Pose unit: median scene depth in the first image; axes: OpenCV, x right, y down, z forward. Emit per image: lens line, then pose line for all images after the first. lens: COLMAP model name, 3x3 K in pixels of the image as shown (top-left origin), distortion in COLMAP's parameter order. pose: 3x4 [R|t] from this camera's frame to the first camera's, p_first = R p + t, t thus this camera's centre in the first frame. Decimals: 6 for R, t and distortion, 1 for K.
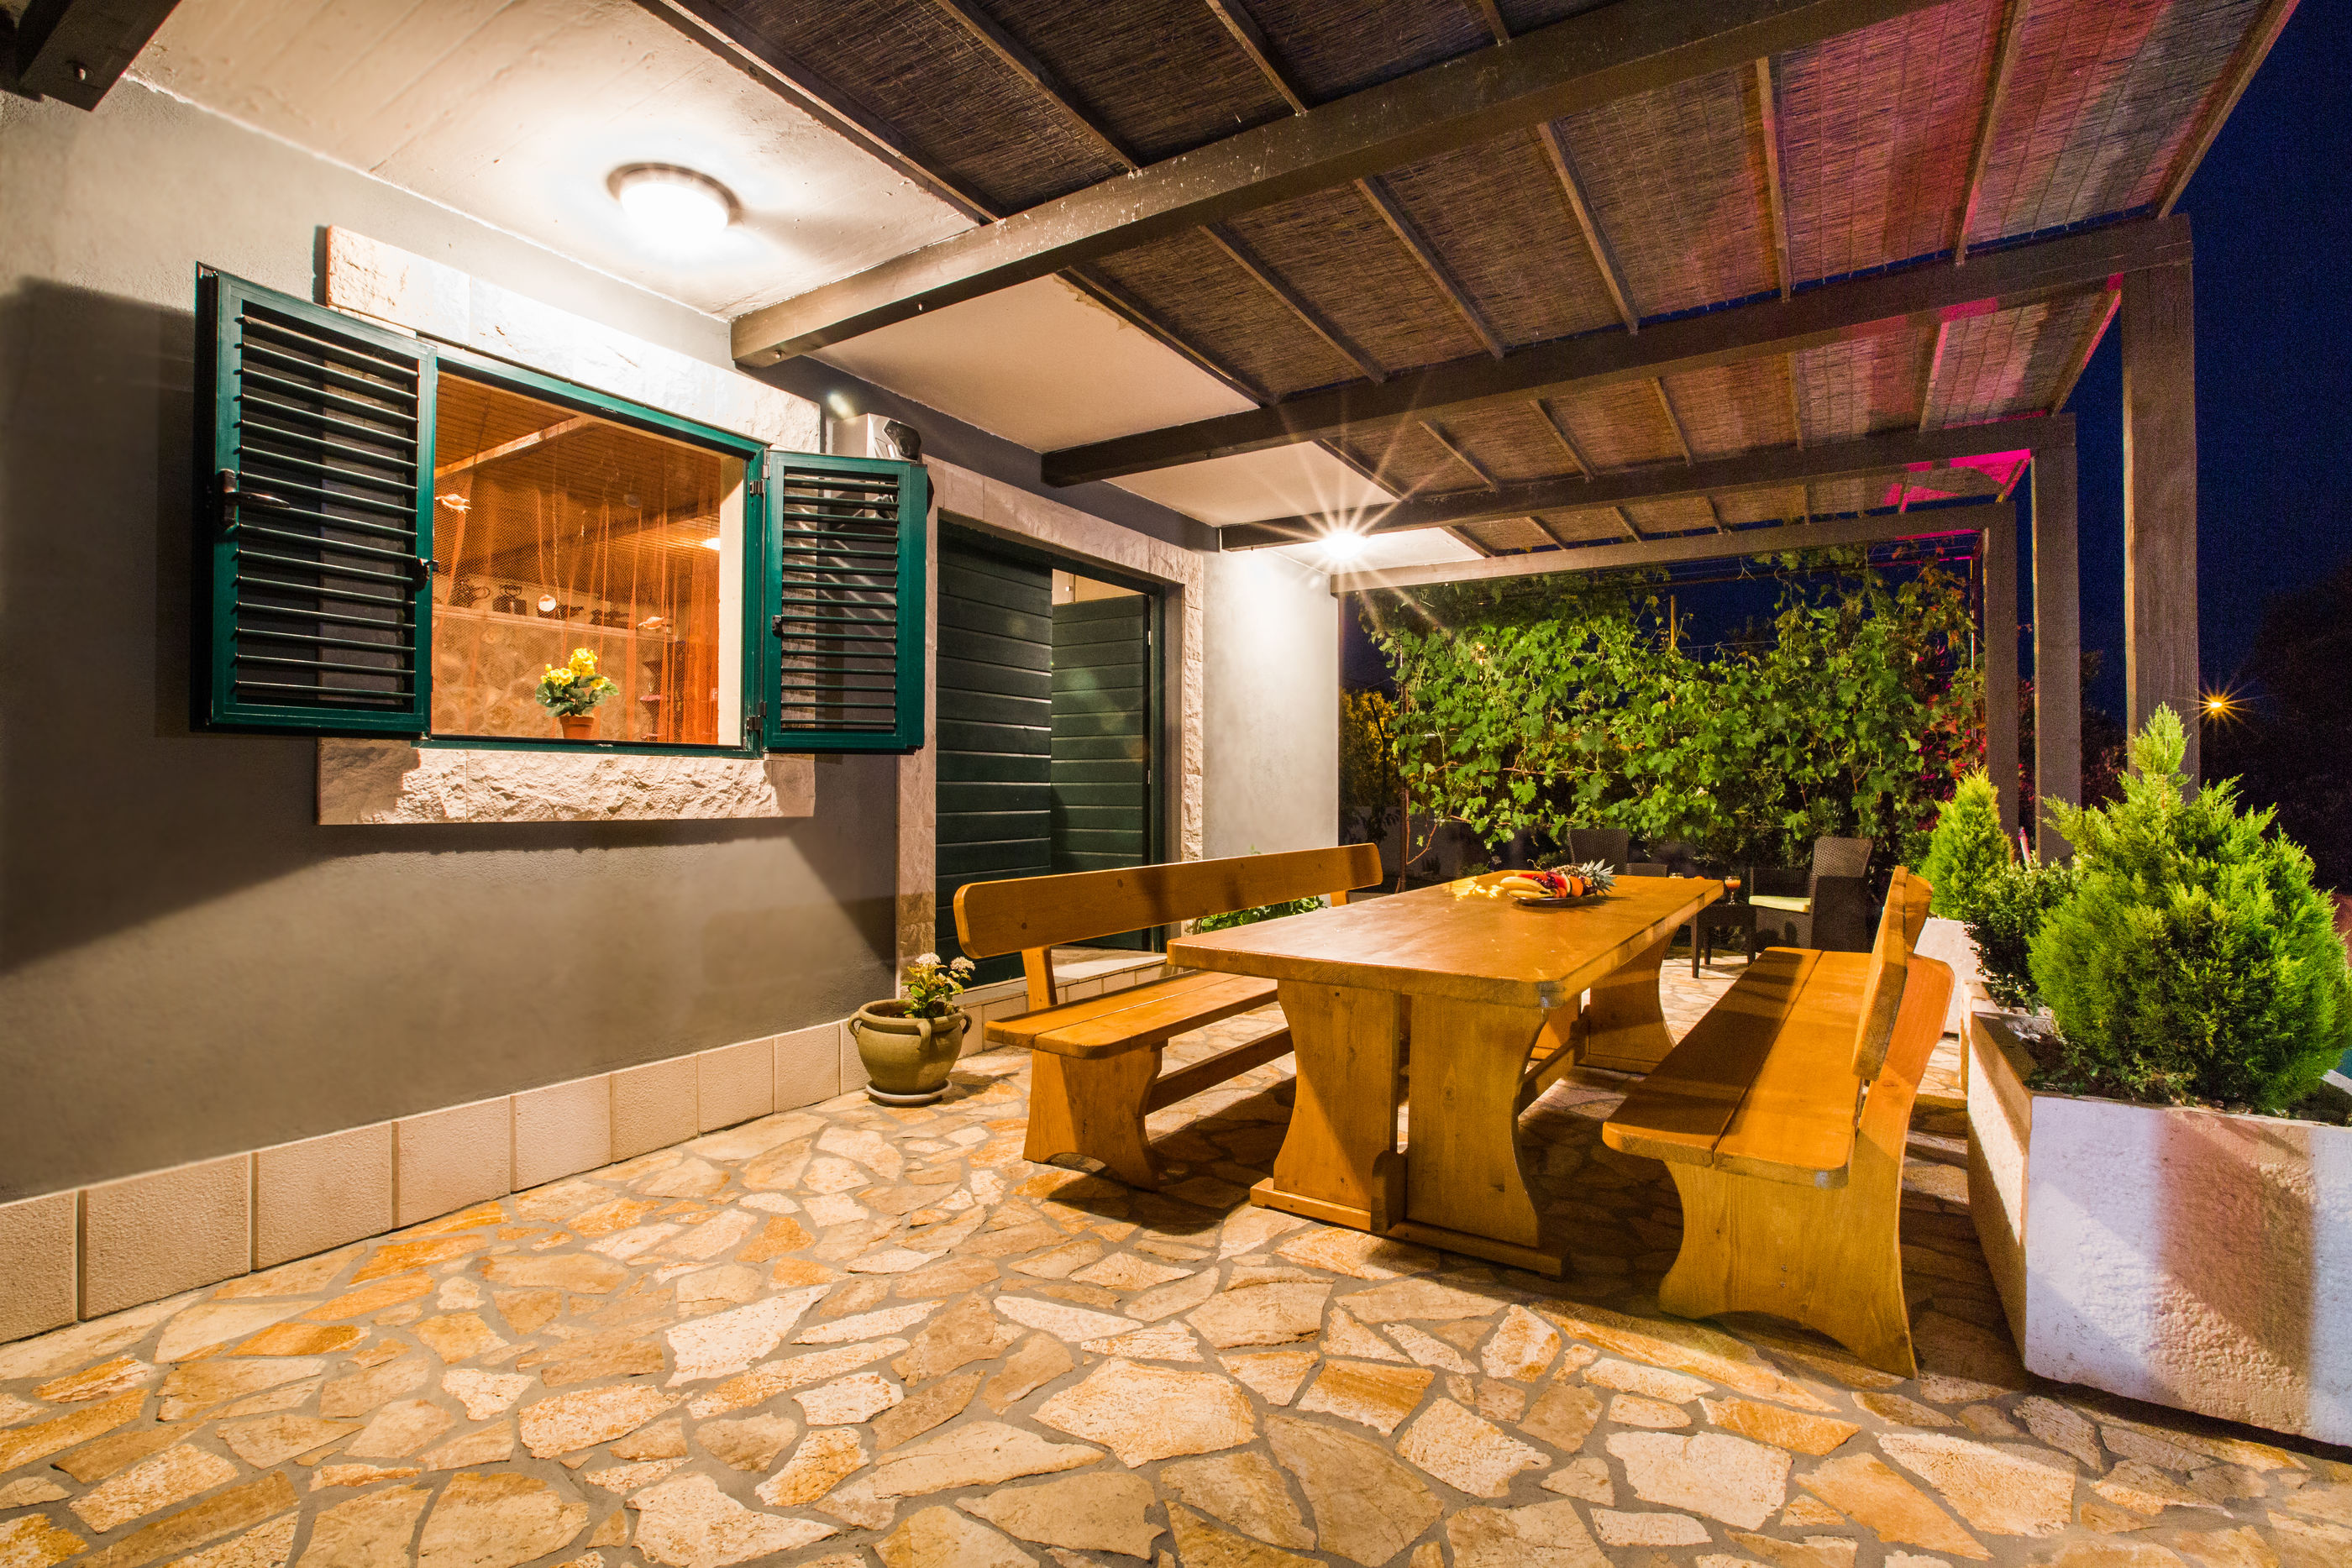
lens RADIAL K [[1074.4, 0, 1169.0], [0, 1074.4, 776.0], [0, 0, 1]] dist [-0.047983, 0.018485]
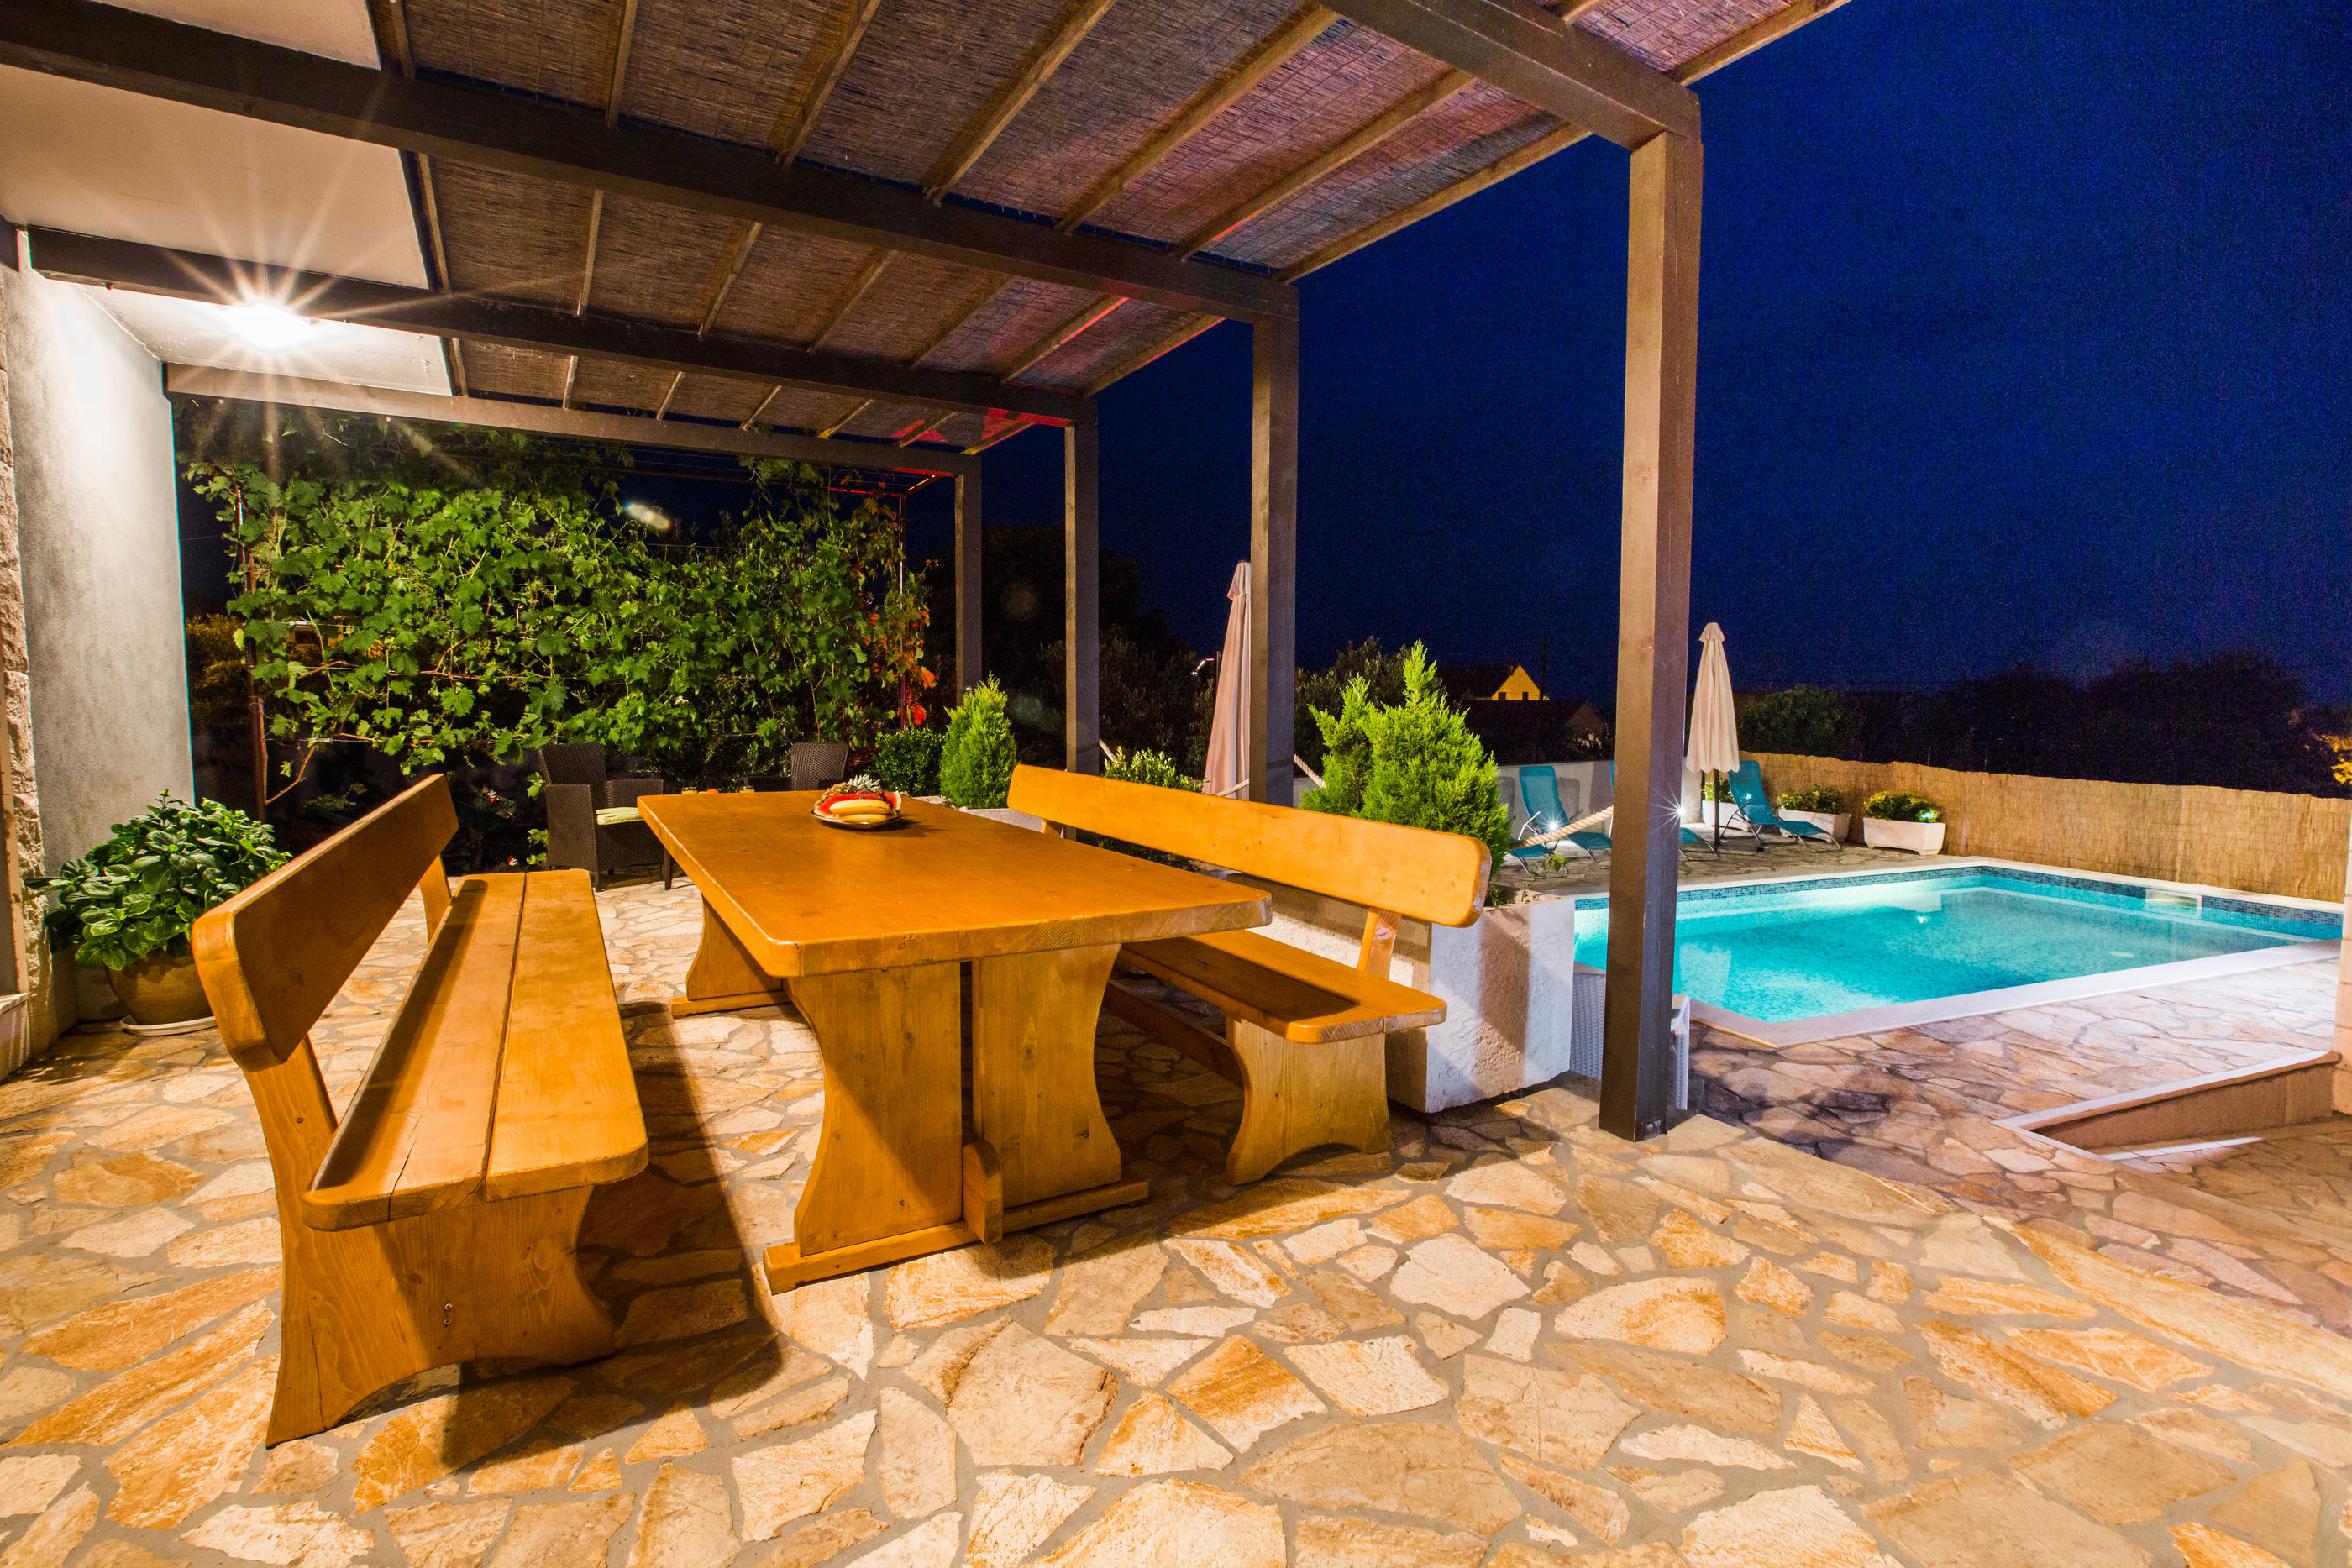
lens RADIAL K [[1074.4, 0, 1169.0], [0, 1074.4, 776.0], [0, 0, 1]] dist [-0.047983, 0.018485]
pose [[0.444473, -0.064993, 0.893432, -0.170903], [-0.012796, 0.996802, 0.078879, 0.001790], [-0.895701, -0.046492, 0.442220, 0.199825]]
